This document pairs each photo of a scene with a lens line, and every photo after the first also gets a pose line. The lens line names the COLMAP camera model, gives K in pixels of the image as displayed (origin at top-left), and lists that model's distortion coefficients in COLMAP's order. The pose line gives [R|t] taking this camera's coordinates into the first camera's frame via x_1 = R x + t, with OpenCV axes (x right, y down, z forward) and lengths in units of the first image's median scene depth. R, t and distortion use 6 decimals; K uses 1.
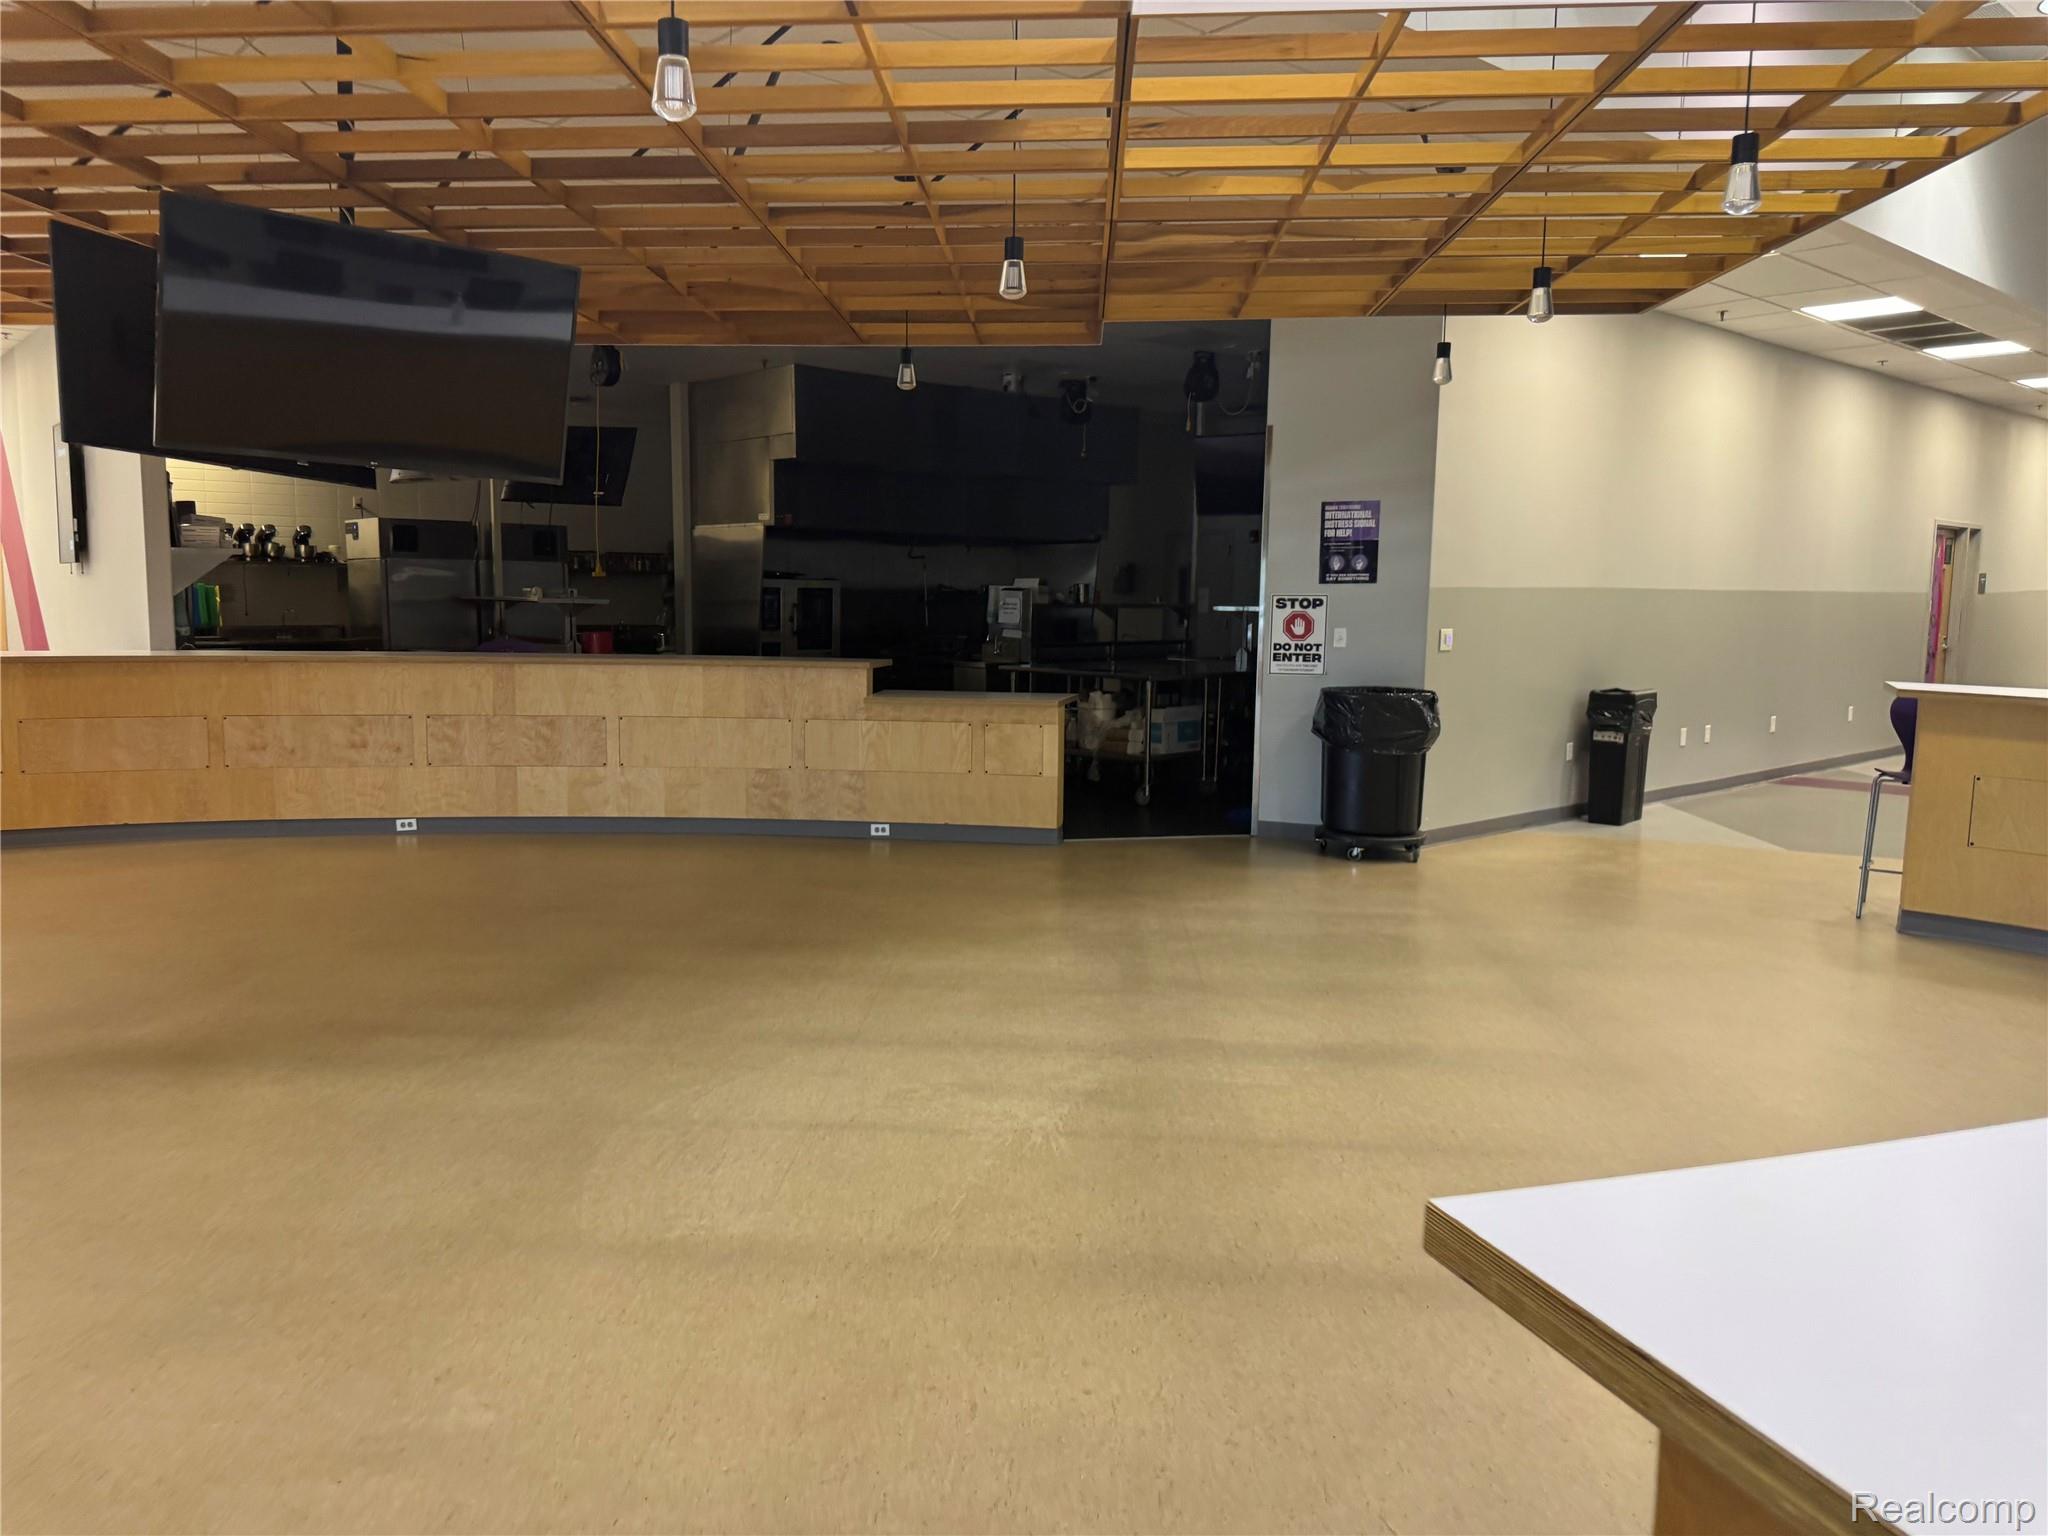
lens RADIAL K [[1438.4, 0, 1030.3], [0, 1438.4, 742.3], [0, 0, 1]] dist [0.123463, -0.001109]
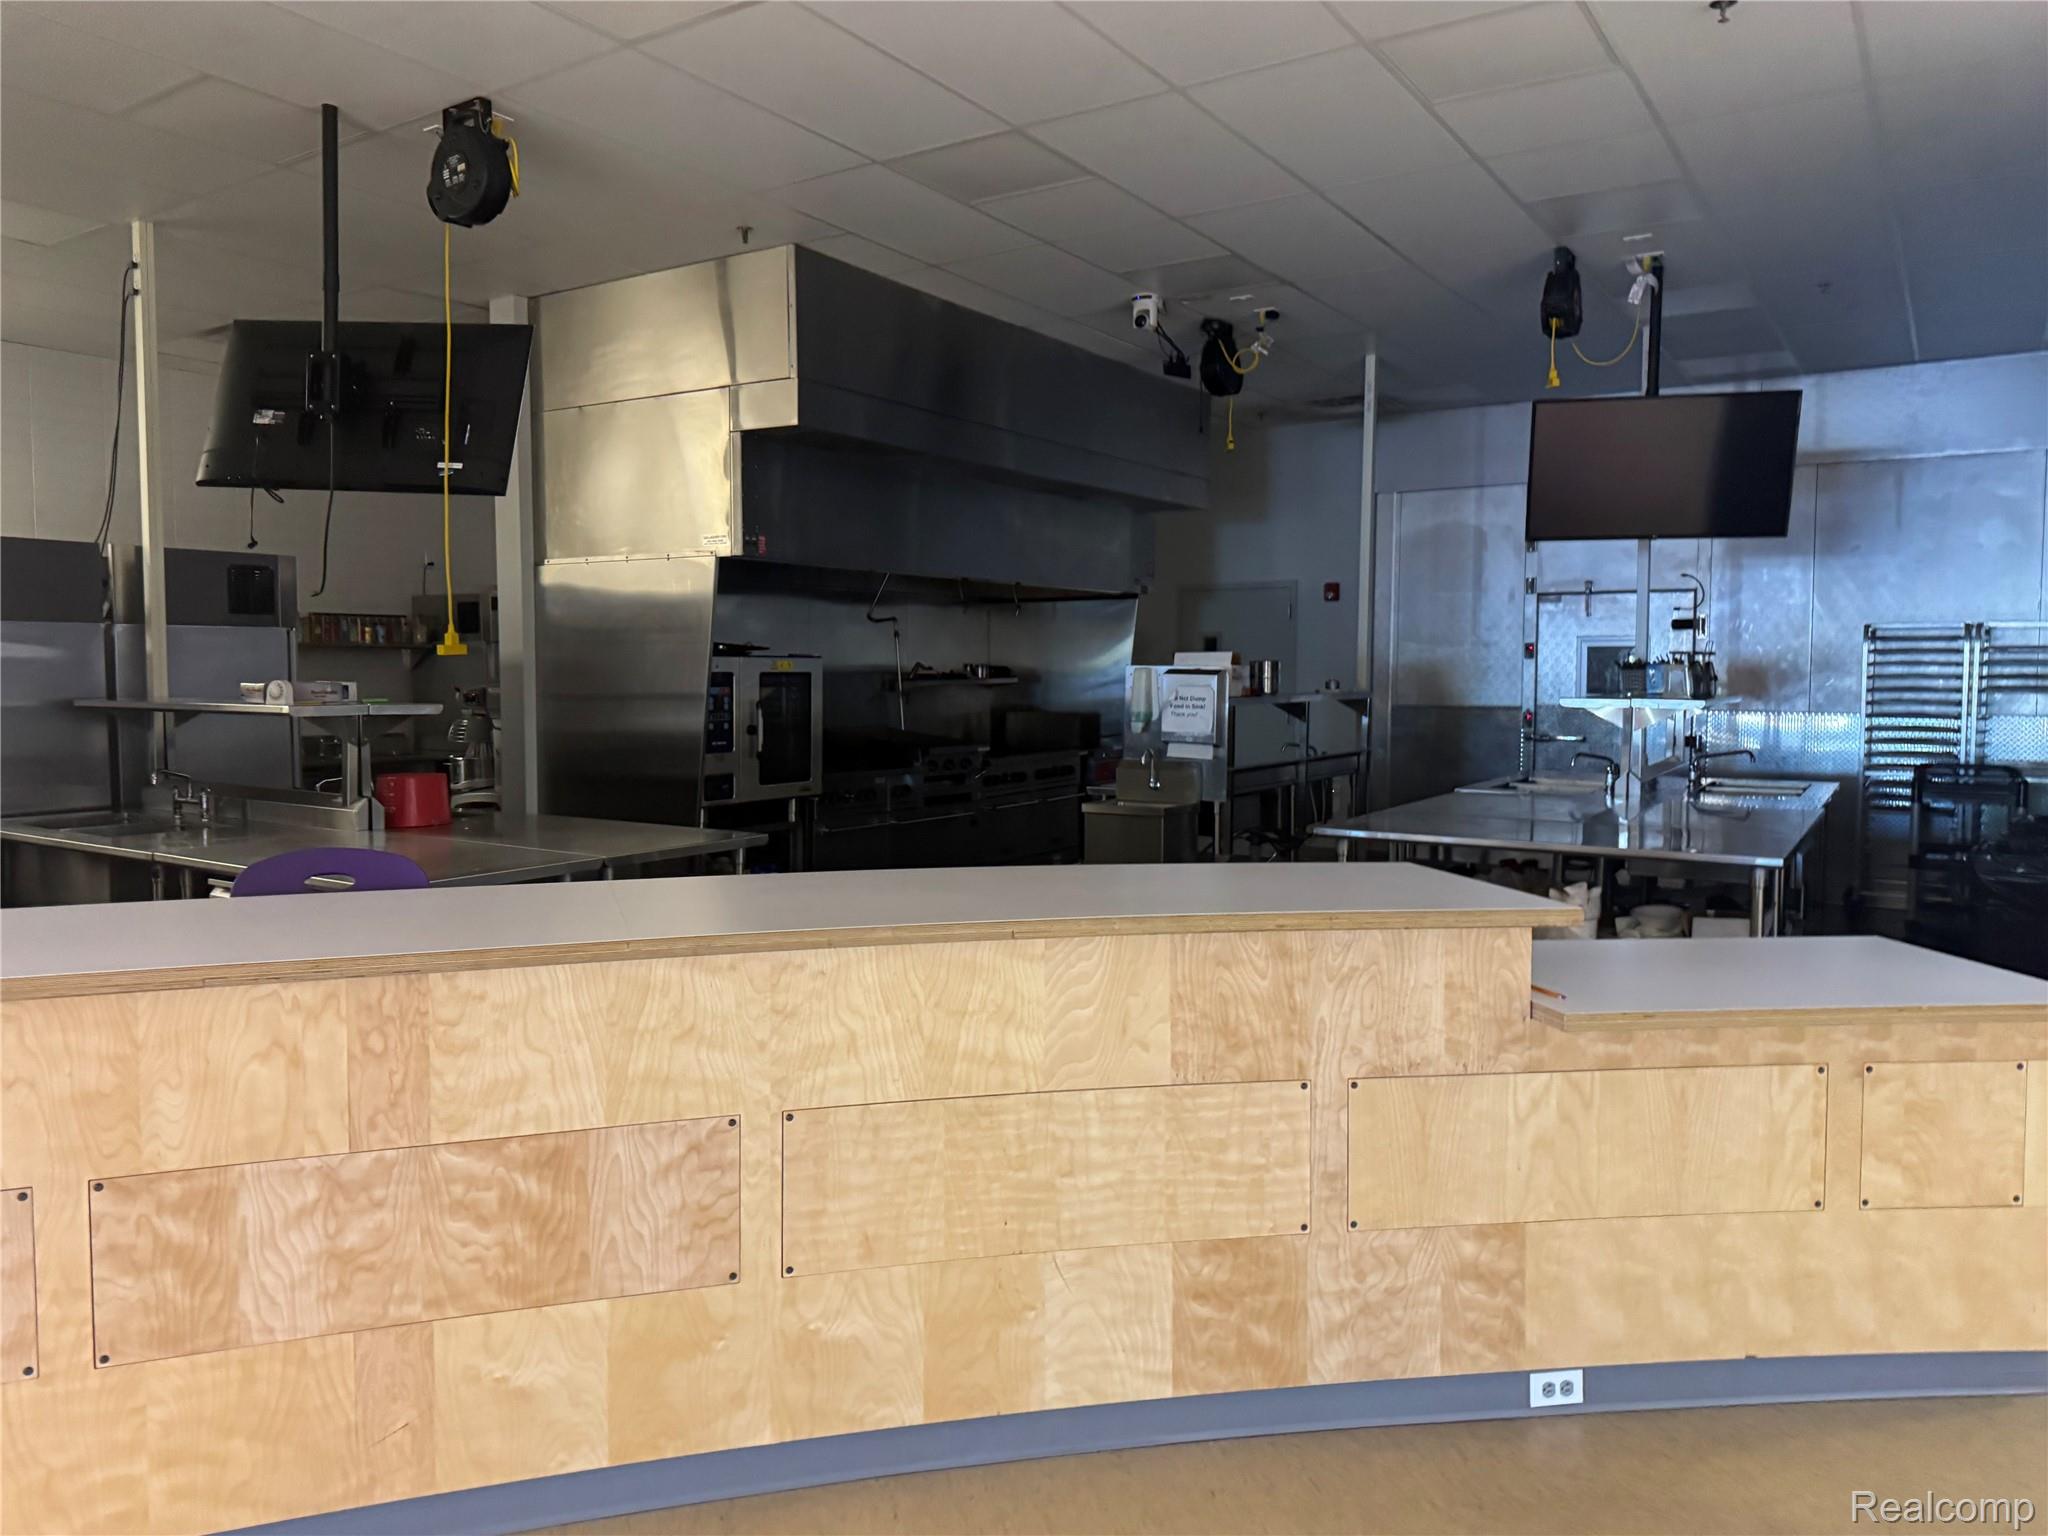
lens RADIAL K [[1454.7, 0, 1028.4], [0, 1454.7, 753.5], [0, 0, 1]] dist [0.059935, -0.067981]
pose [[0.967979, -0.022019, 0.250064, -0.307708], [0.032837, 0.998693, -0.039171, -0.079339], [-0.248875, 0.046128, 0.967437, 0.686275]]
